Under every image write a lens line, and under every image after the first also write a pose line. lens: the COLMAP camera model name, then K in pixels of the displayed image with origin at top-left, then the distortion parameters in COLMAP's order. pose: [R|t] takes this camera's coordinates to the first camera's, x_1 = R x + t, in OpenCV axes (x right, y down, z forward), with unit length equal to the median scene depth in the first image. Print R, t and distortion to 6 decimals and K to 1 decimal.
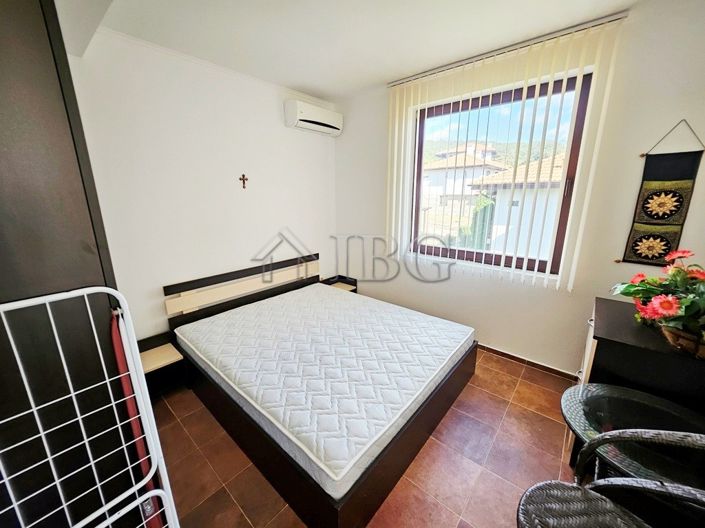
lens RADIAL K [[280.4, 0, 348.6], [0, 280.4, 260.7], [0, 0, 1]] dist [0.000101, 0.000372]
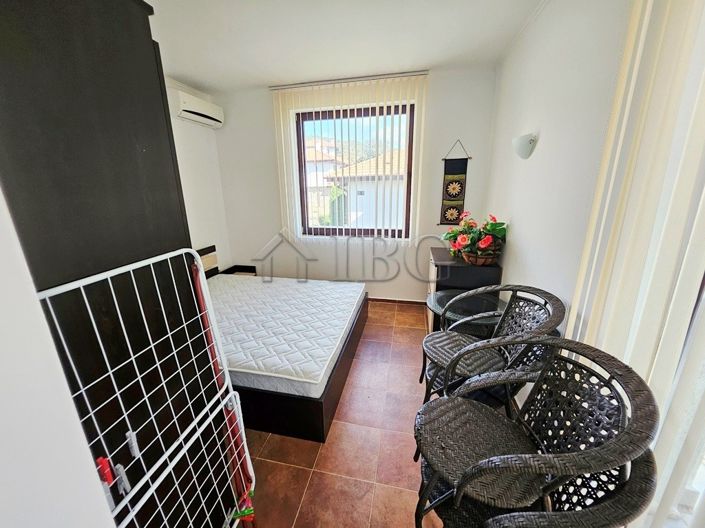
lens RADIAL K [[278.9, 0, 347.8], [0, 278.9, 262.4], [0, 0, 1]] dist [-0.002547, -0.000161]
pose [[0.878978, -0.136721, 0.456842, -0.242168], [0.122520, 0.990606, 0.060732, 0.051170], [-0.460854, 0.002590, 0.887472, -0.173298]]
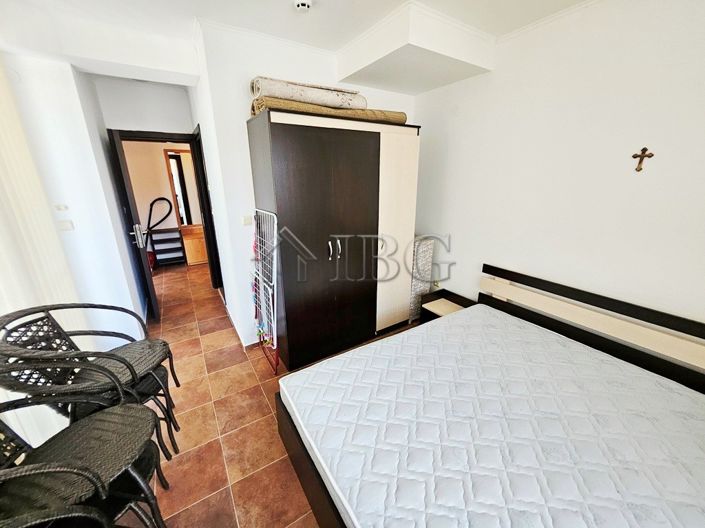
lens RADIAL K [[278.9, 0, 347.8], [0, 278.9, 262.4], [0, 0, 1]] dist [-0.002547, -0.000161]
pose [[-0.289989, 0.295553, -0.910250, 0.511198], [-0.214781, 0.906759, 0.362845, -0.201689], [0.932617, 0.300725, -0.199471, 0.735104]]
